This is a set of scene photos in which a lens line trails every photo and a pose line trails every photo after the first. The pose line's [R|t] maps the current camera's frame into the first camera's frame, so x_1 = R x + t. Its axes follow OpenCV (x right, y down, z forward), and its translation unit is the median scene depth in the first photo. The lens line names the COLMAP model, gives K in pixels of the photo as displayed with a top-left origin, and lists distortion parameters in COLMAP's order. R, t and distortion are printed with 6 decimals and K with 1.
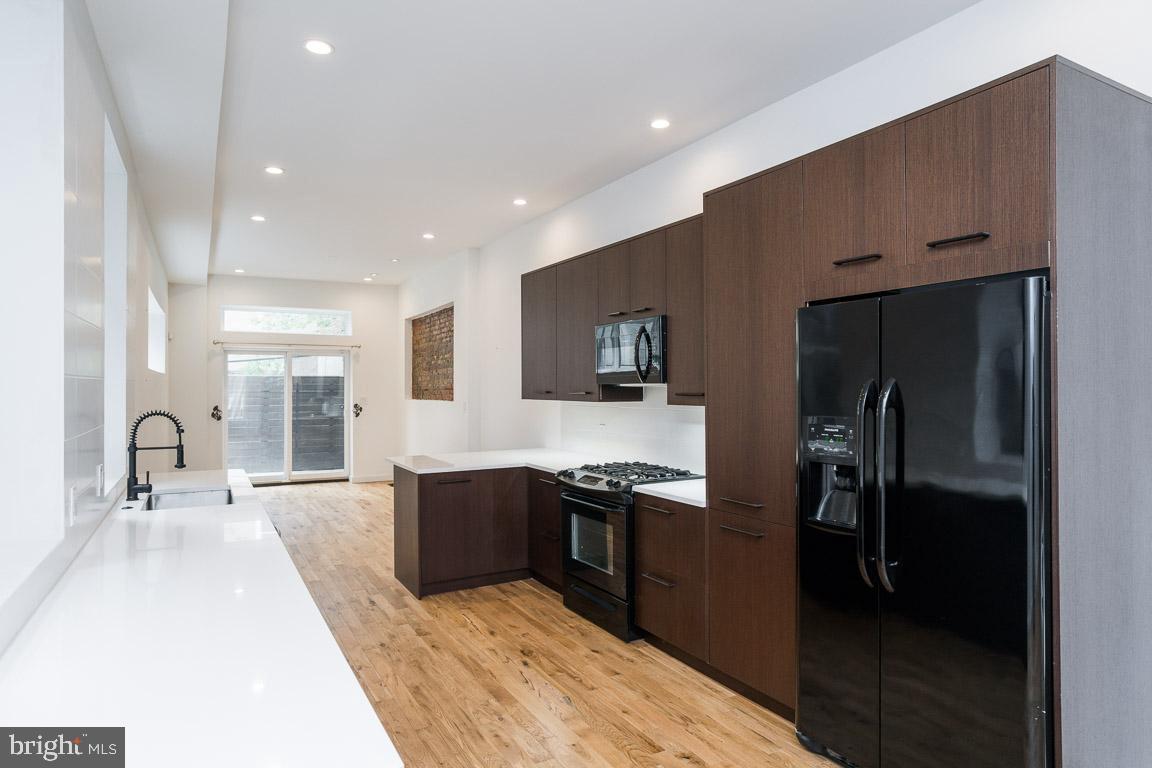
lens RADIAL K [[658.8, 0, 569.4], [0, 658.8, 387.9], [0, 0, 1]] dist [-0.006356, 0.000561]
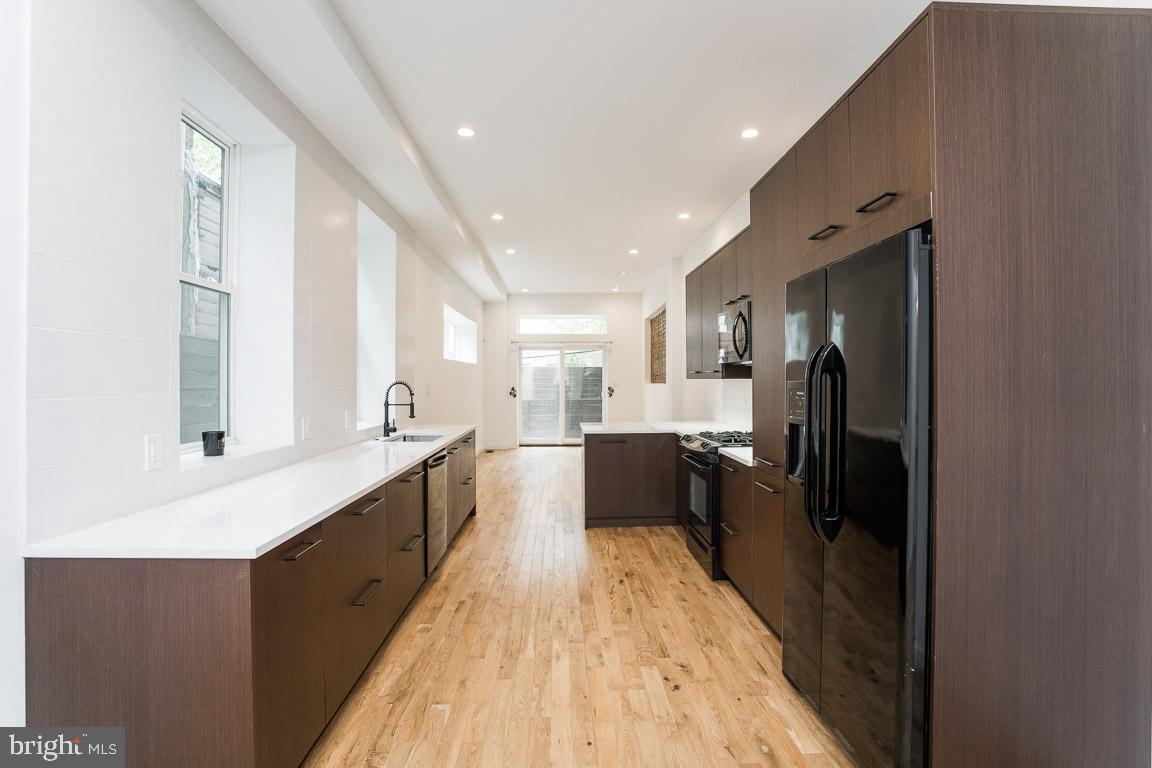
lens RADIAL K [[553.4, 0, 579.0], [0, 553.4, 378.6], [0, 0, 1]] dist [-0.000205, 0.001297]
pose [[0.892100, 0.000600, -0.451837, 0.259110], [-0.001289, 0.999998, -0.001218, 0.021922], [0.451836, 0.001669, 0.892099, 0.007601]]
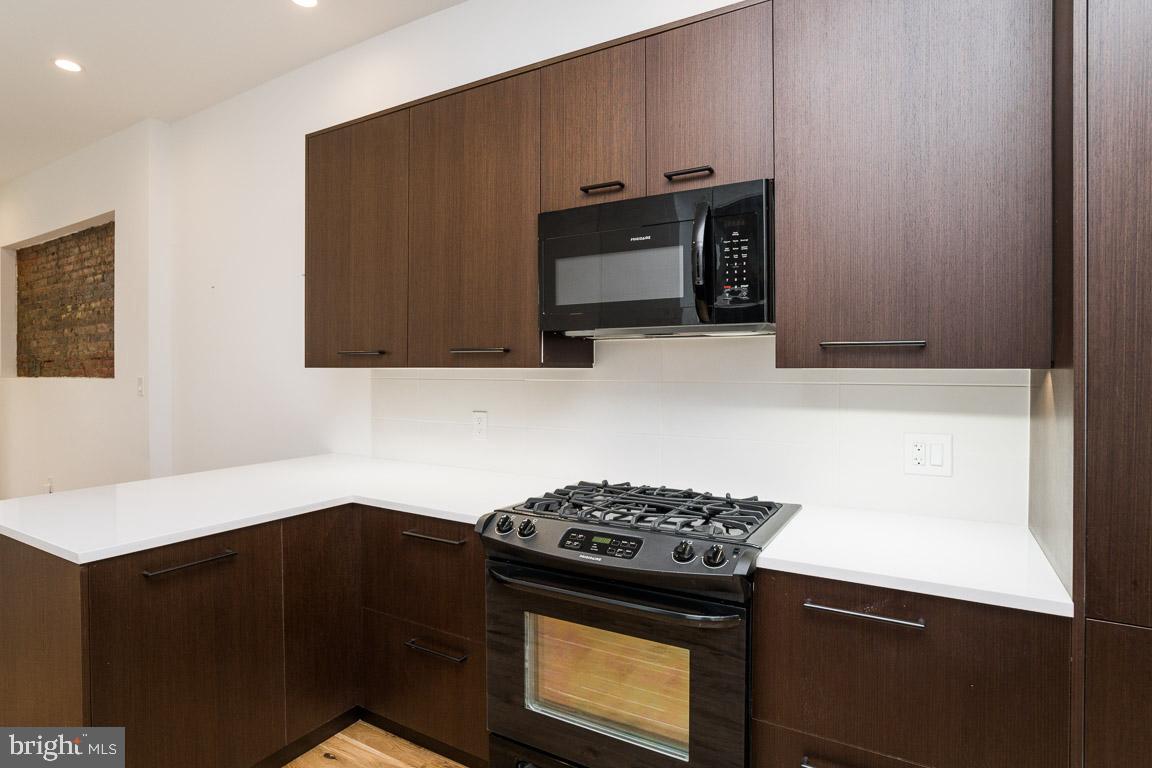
lens RADIAL K [[590.5, 0, 559.0], [0, 590.5, 379.6], [0, 0, 1]] dist [-0.024634, 0.013186]
pose [[0.864242, 0.001715, 0.503074, -0.165470], [-0.006789, 0.999943, 0.008254, 0.026182], [-0.503031, -0.010549, 0.864204, 0.593946]]
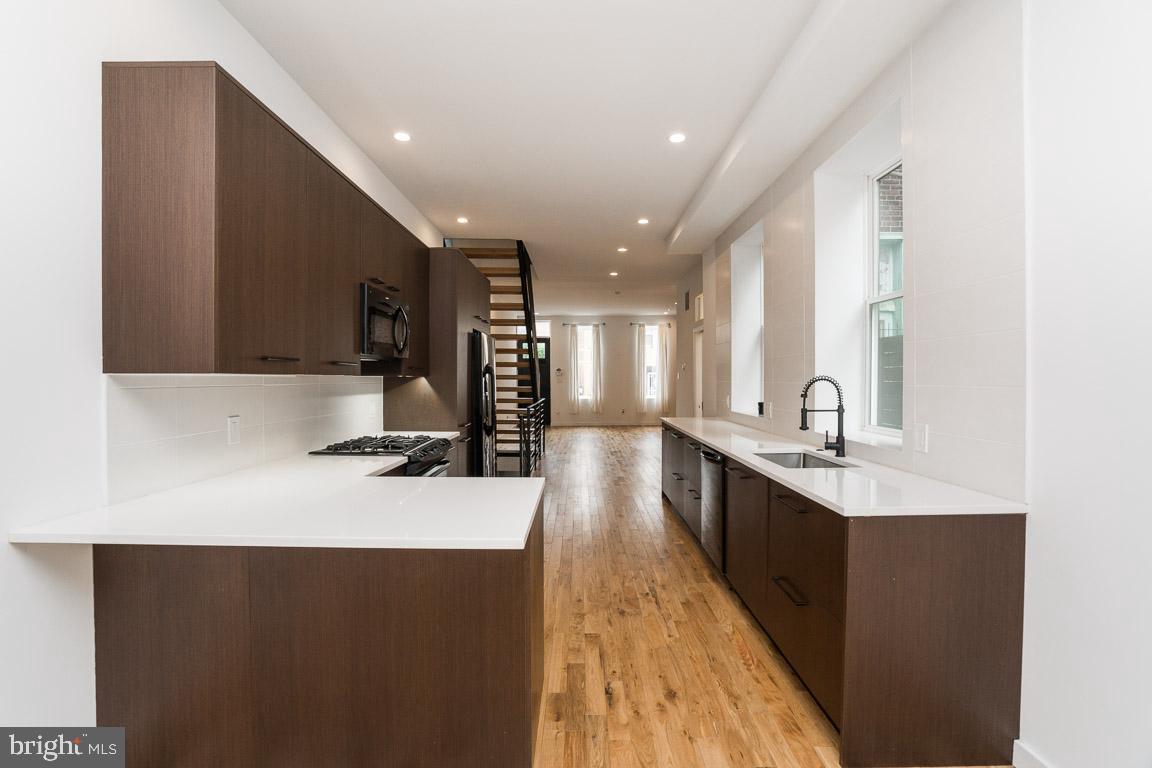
lens RADIAL K [[553.4, 0, 579.0], [0, 553.4, 378.6], [0, 0, 1]] dist [-0.000205, 0.001297]
pose [[-0.875027, 0.004549, 0.484053, -0.522421], [0.002657, 0.999986, -0.004593, 0.030325], [-0.484067, -0.002733, -0.875027, 1.453902]]
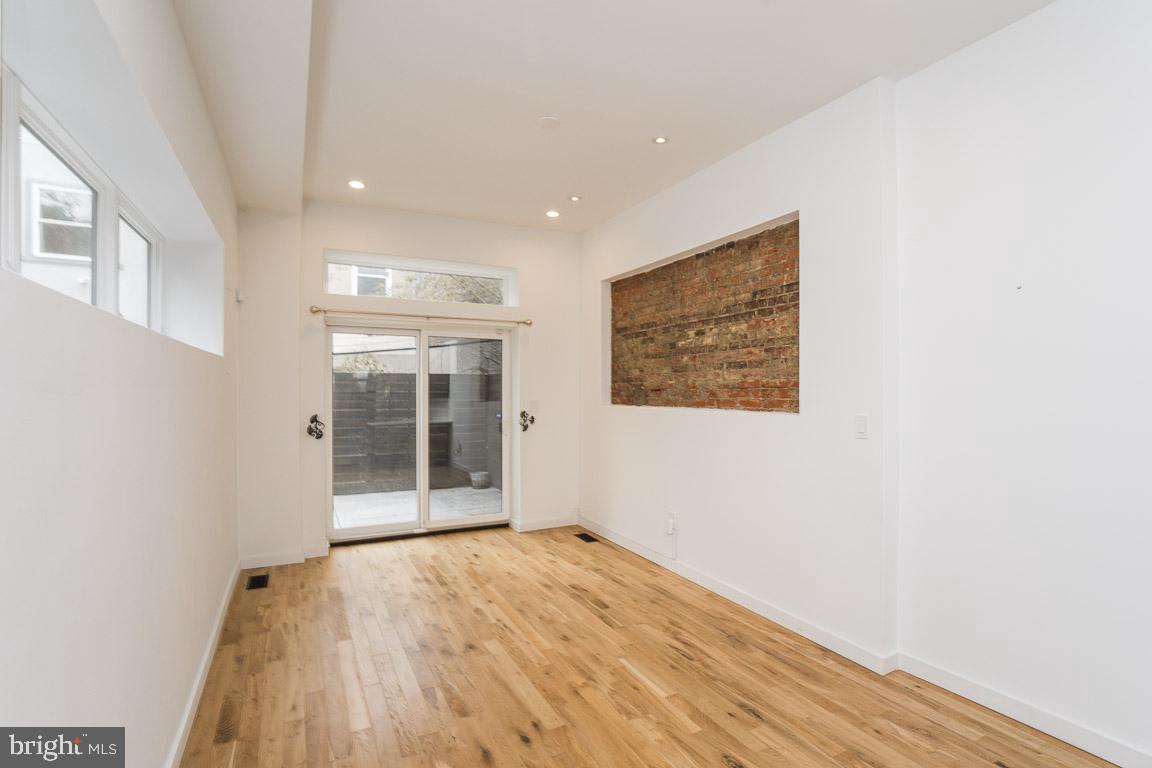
lens RADIAL K [[550.4, 0, 576.0], [0, 550.4, 384.0], [0, 0, 1]] dist [0.000331, 0.000295]
pose [[0.999544, 0.003992, -0.029936, -0.583044], [-0.004284, 0.999944, -0.009683, 0.005367], [0.029896, 0.009807, 0.999505, 1.035396]]
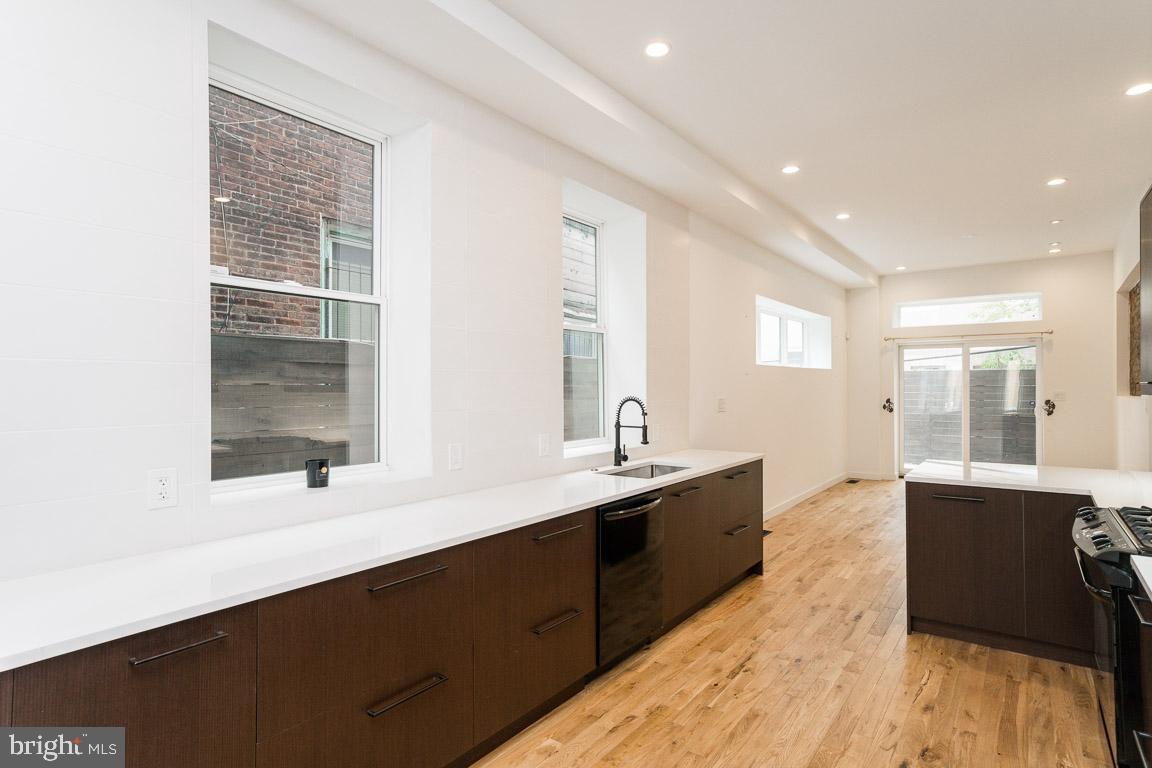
lens RADIAL K [[607.2, 0, 609.4], [0, 607.2, 386.4], [0, 0, 1]] dist [-0.021409, 0.040199]
pose [[0.447774, 0.002845, -0.894142, 0.283160], [0.001212, 0.999992, 0.003789, 0.007339], [0.894146, -0.002781, 0.447767, 0.322924]]
